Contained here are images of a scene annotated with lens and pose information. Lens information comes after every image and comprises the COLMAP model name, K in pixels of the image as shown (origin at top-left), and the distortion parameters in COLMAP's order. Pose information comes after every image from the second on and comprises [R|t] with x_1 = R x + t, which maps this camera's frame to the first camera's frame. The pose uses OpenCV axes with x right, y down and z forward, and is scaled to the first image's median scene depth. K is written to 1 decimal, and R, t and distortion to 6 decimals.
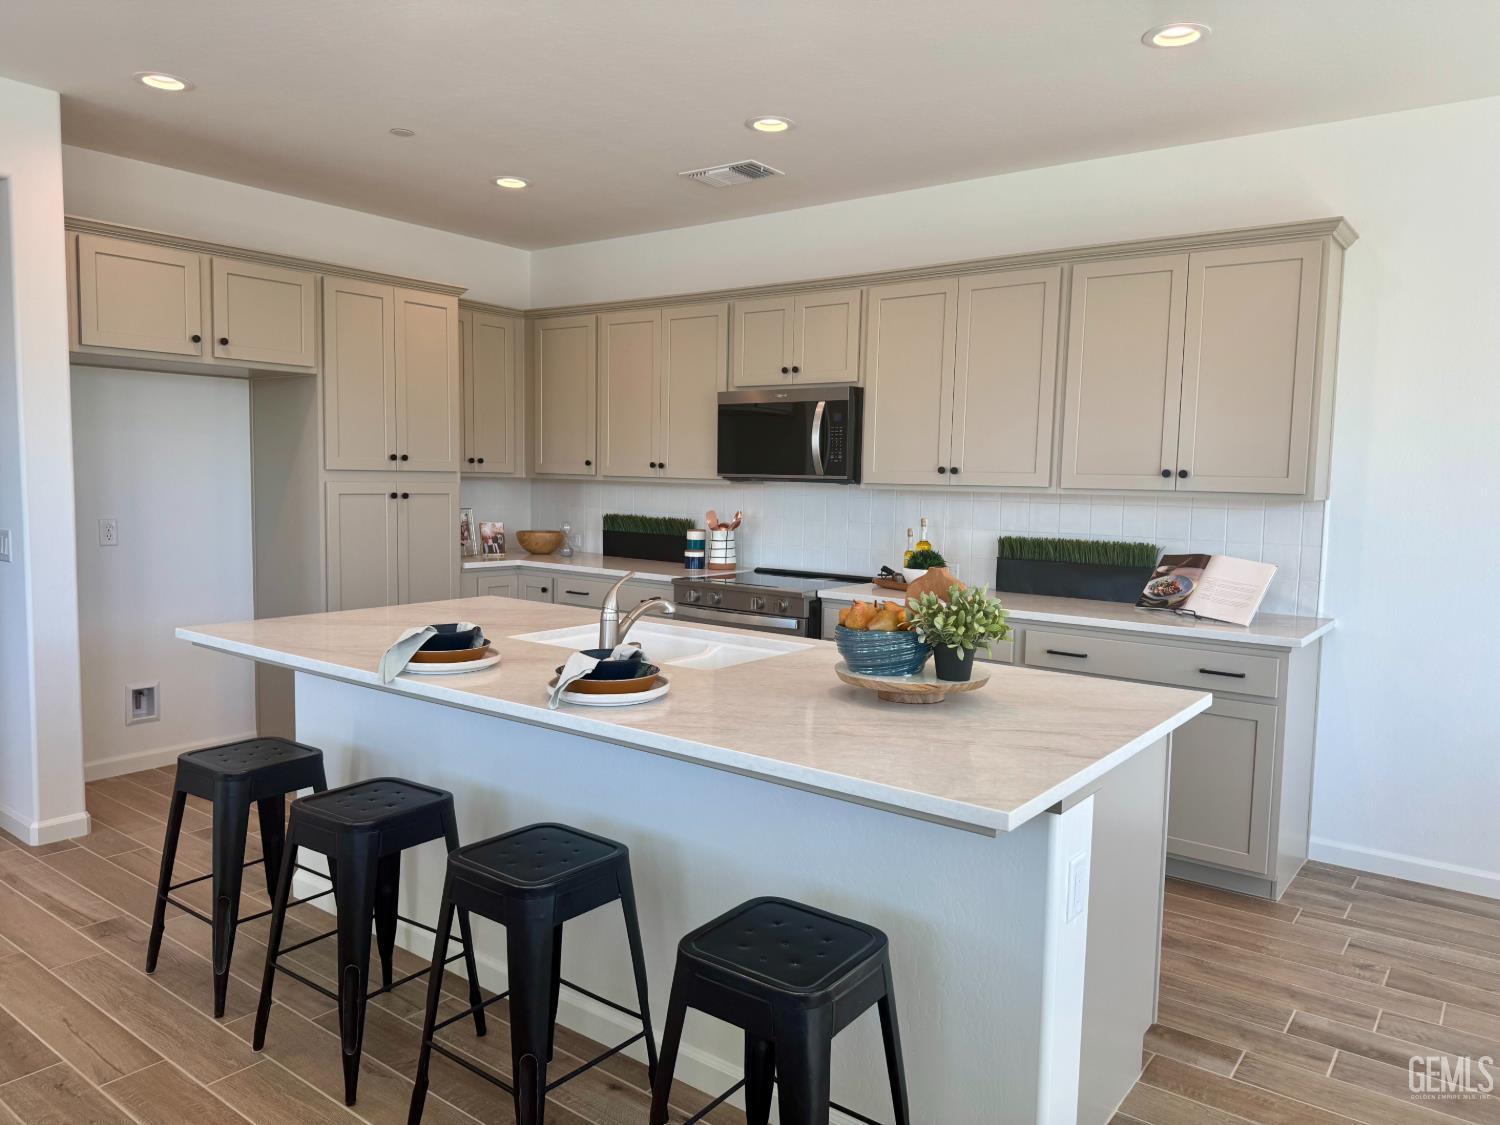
lens RADIAL K [[1041.2, 0, 750.0], [0, 1041.2, 562.5], [0, 0, 1]] dist [0.074931, -0.120669]
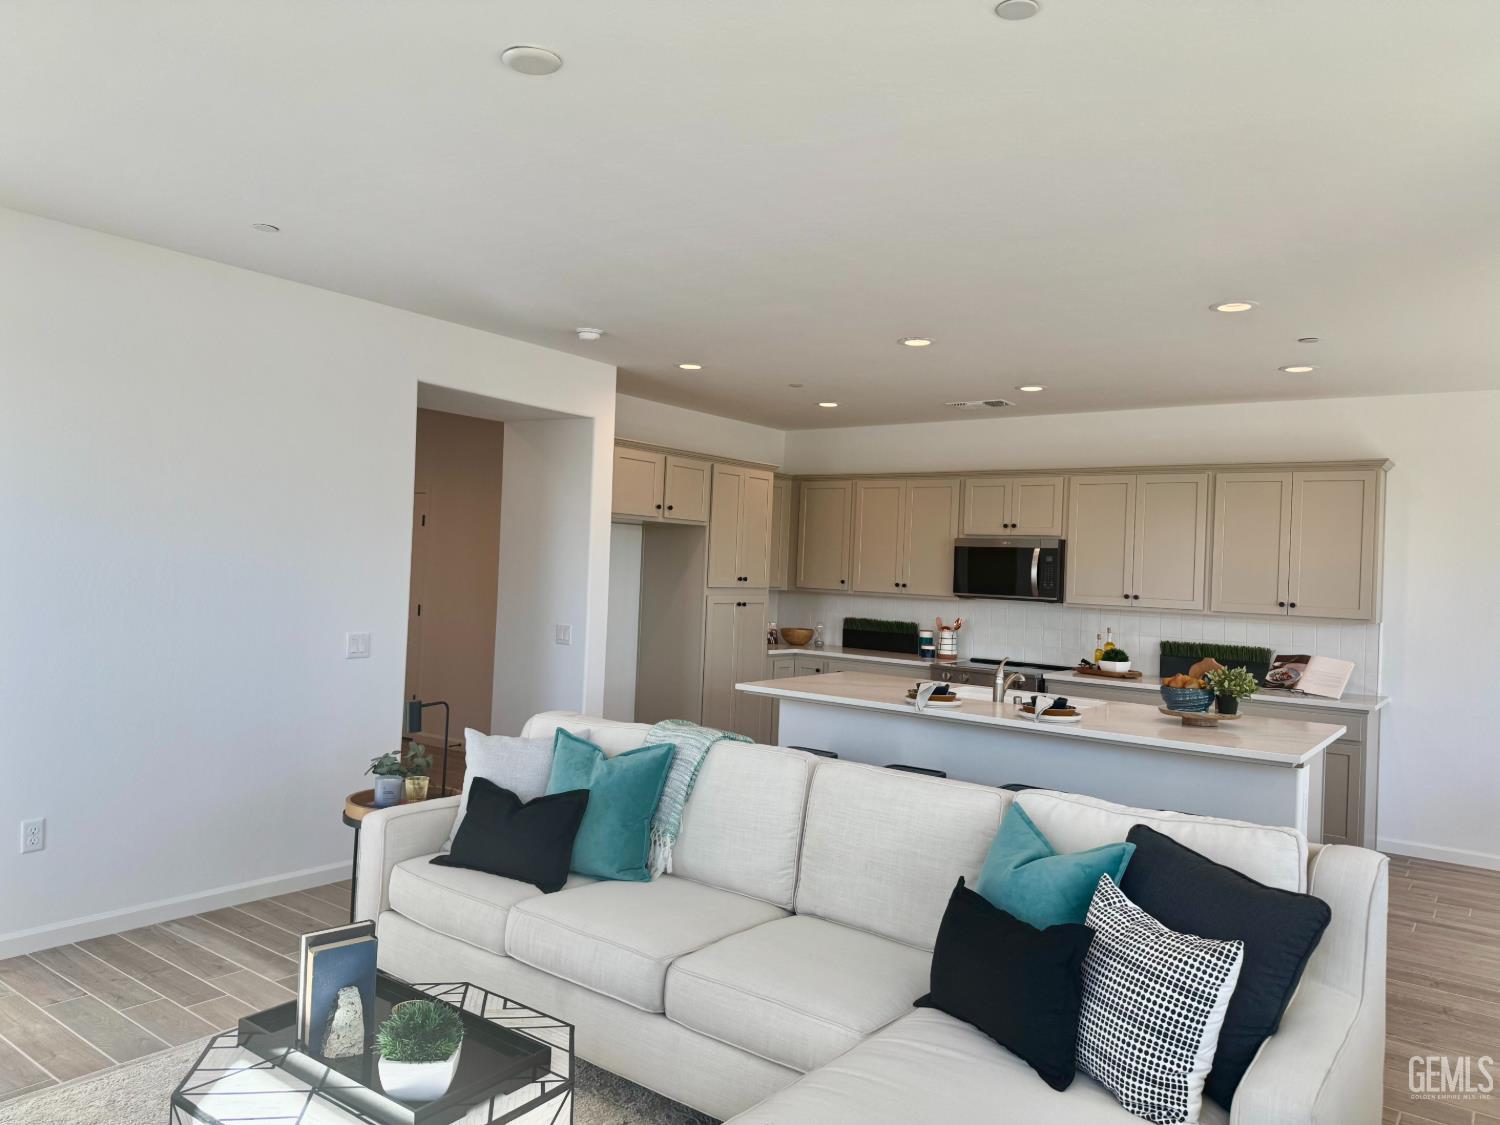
lens RADIAL K [[970.6, 0, 750.0], [0, 970.6, 562.5], [0, 0, 1]] dist [-0.004491, -0.033192]
pose [[0.999136, 0.018860, -0.037036, -0.301919], [-0.022266, 0.995340, -0.093817, 0.007345], [0.035094, 0.094560, 0.994900, -0.421986]]
